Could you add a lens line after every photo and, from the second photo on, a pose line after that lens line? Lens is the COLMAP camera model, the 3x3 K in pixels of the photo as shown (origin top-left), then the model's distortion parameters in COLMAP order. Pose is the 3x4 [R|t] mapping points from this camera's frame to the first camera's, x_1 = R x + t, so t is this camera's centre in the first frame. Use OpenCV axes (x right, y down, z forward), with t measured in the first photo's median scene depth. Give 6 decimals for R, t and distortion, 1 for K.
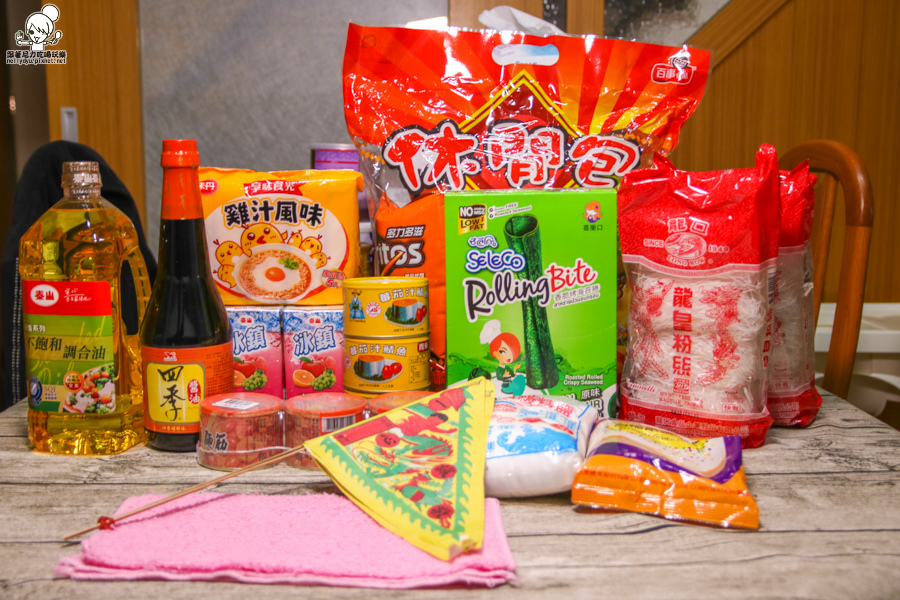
lens RADIAL K [[1077.5, 0, 450.0], [0, 1077.5, 300.0], [0, 0, 1]] dist [-0.013812, 0.050270]
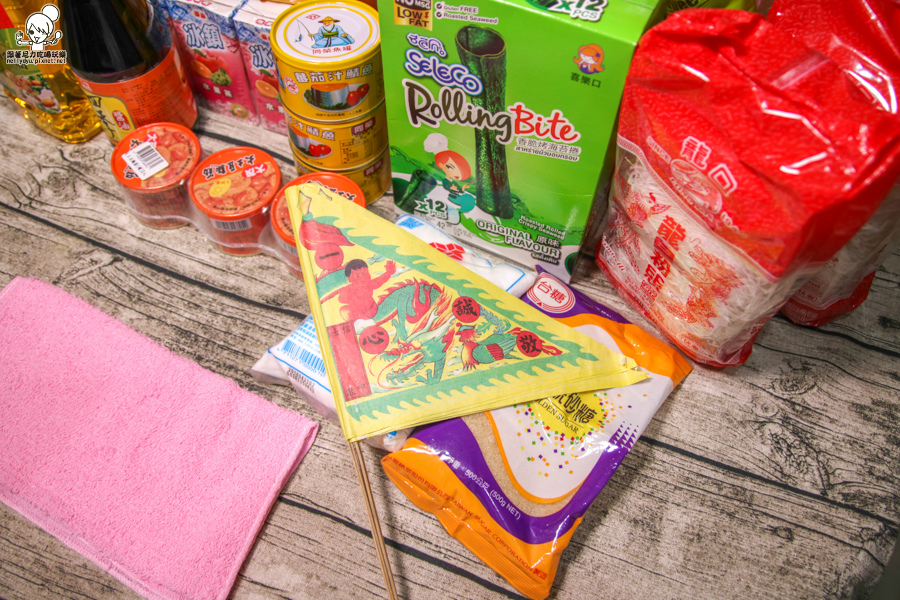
lens RADIAL K [[703.5, 0, 448.0], [0, 703.5, 313.0], [0, 0, 1]] dist [-0.157415, 0.132377]
pose [[0.906621, 0.375406, -0.192636, 0.186298], [-0.080542, 0.602118, 0.794334, -0.292347], [0.414188, -0.704645, 0.576129, 0.642701]]
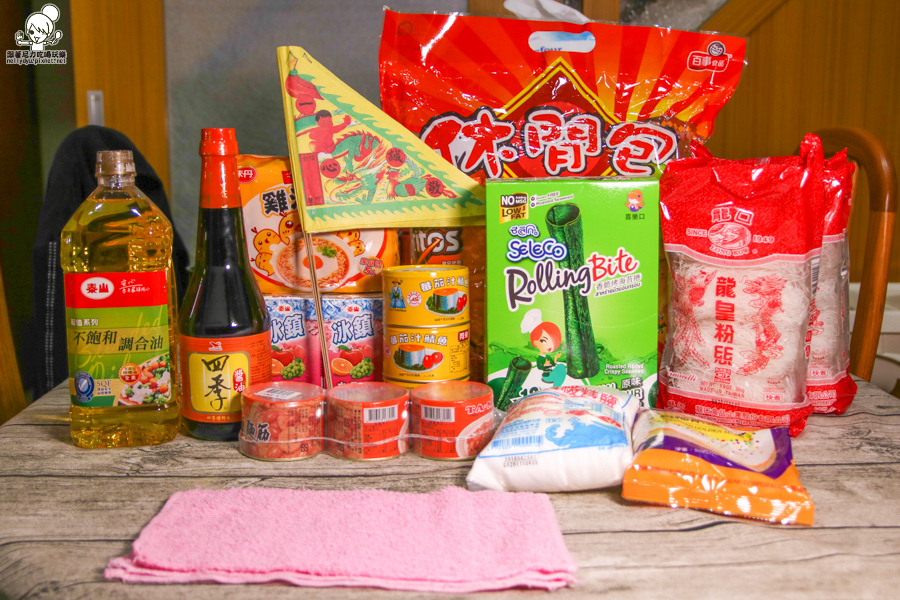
lens RADIAL K [[1033.7, 0, 454.9], [0, 1033.7, 282.6], [0, 0, 1]] dist [-0.042124, 0.049760]
pose [[0.999982, 0.000344, 0.006017, -0.039154], [-0.000412, 0.999937, 0.011240, -0.016877], [-0.006013, -0.011242, 0.999919, 0.046733]]
